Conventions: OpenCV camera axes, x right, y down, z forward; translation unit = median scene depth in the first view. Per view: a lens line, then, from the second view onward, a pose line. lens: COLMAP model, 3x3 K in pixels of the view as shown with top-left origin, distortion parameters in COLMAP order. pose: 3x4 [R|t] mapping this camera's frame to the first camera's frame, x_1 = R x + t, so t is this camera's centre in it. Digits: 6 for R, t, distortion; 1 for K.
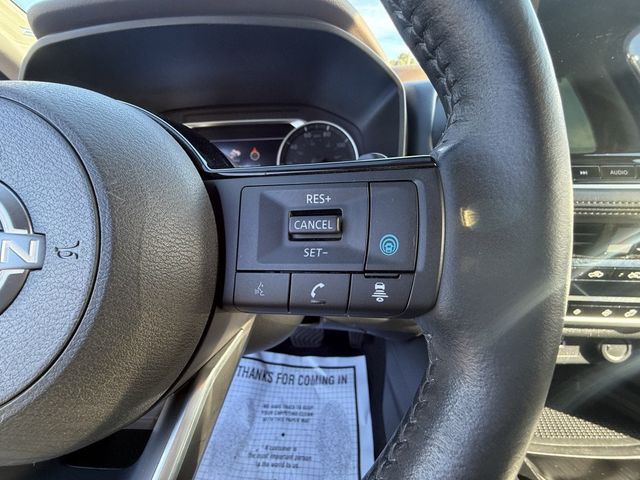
lens RADIAL K [[256.6, 0, 321.4], [0, 256.6, 238.7], [0, 0, 1]] dist [-0.003175, -0.001042]
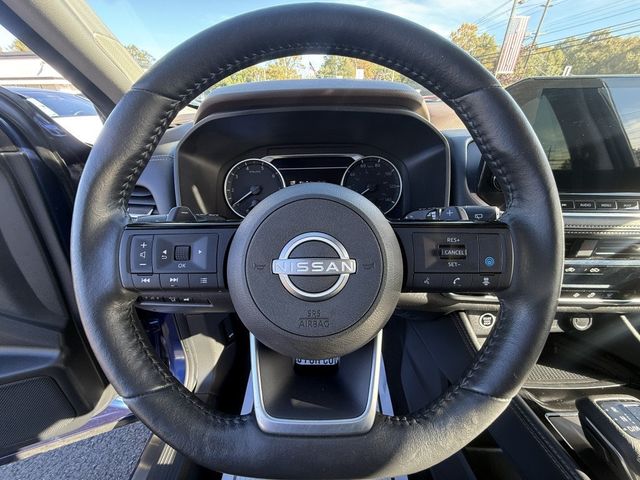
lens RADIAL K [[256.6, 0, 319.4], [0, 256.6, 239.2], [0, 0, 1]] dist [-0.003175, -0.001042]
pose [[0.999082, -0.003169, 0.042716, -0.194220], [0.002129, 0.999700, 0.024384, -0.033463], [-0.042780, -0.024271, 0.998790, -0.183350]]
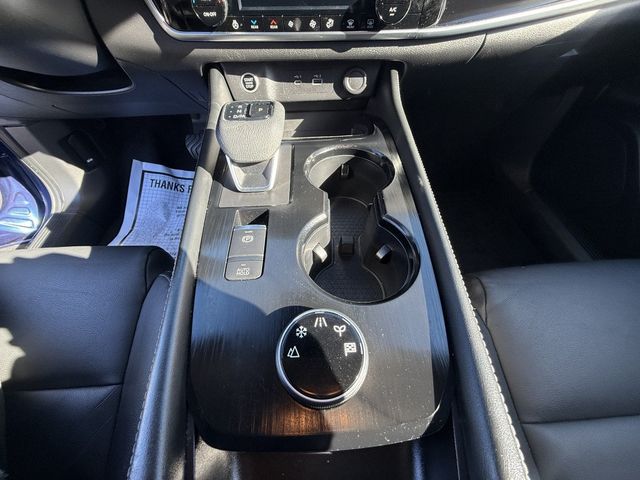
lens RADIAL K [[255.9, 0, 321.6], [0, 255.9, 237.0], [0, 0, 1]] dist [0.003499, 0.000225]
pose [[0.996971, -0.050044, 0.059533, 0.441422], [0.019039, 0.899231, 0.437060, 0.290367], [-0.075406, -0.434603, 0.897460, -0.252607]]
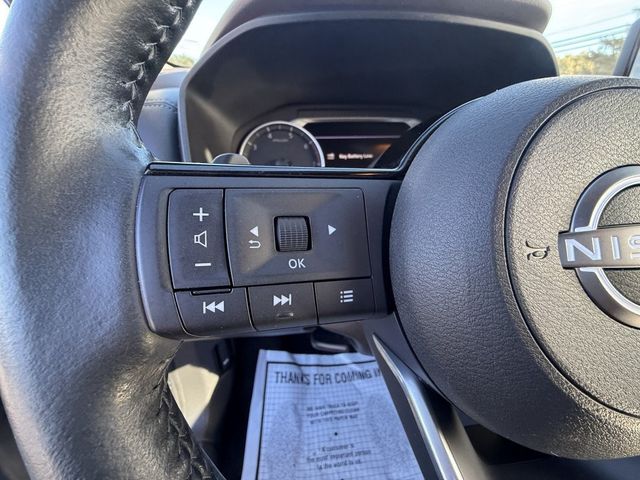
lens RADIAL K [[256.6, 0, 316.6], [0, 256.6, 238.9], [0, 0, 1]] dist [-0.003175, -0.001042]
pose [[0.984179, -0.041950, 0.172139, -0.380252], [0.041563, 0.999119, 0.005851, -0.003328], [-0.172232, 0.001397, 0.985055, 0.030623]]
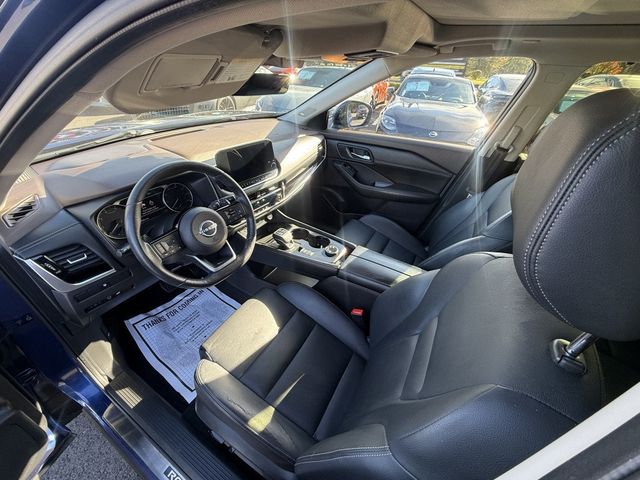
lens RADIAL K [[256.6, 0, 323.6], [0, 256.6, 237.6], [0, 0, 1]] dist [-0.003175, -0.001042]
pose [[0.469042, -0.461188, 0.753196, -0.890245], [0.317047, 0.883907, 0.343788, -0.215436], [-0.824306, 0.077547, 0.560808, -1.044038]]
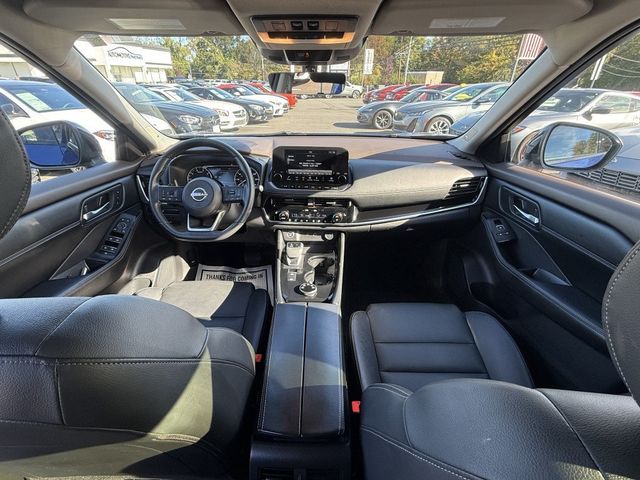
lens RADIAL K [[307.1, 0, 318.1], [0, 307.1, 244.3], [0, 0, 1]] dist [0.001747, 0.000922]
pose [[0.999430, 0.024338, 0.023393, 0.460929], [-0.024742, 0.999547, 0.017144, 0.245587], [-0.022966, -0.017713, 0.999579, -1.660418]]
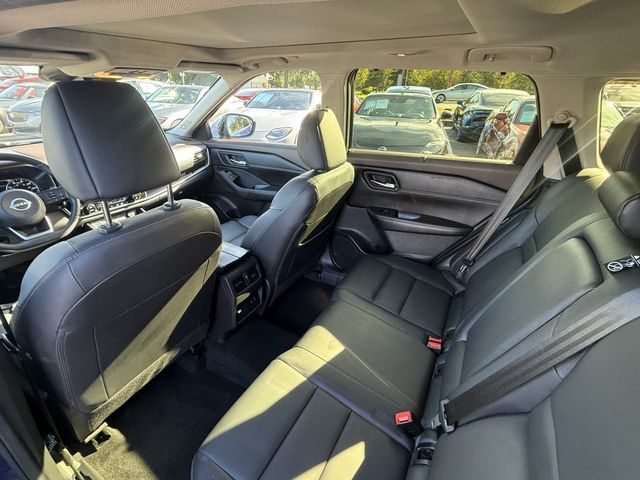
lens RADIAL K [[298.8, 0, 317.9], [0, 298.8, 245.6], [0, 0, 1]] dist [0.000151, 0.001223]
pose [[0.472416, -0.388704, 0.791032, -0.877720], [0.360530, 0.904200, 0.228999, 0.472977], [-0.804264, 0.177008, 0.567298, -2.351974]]
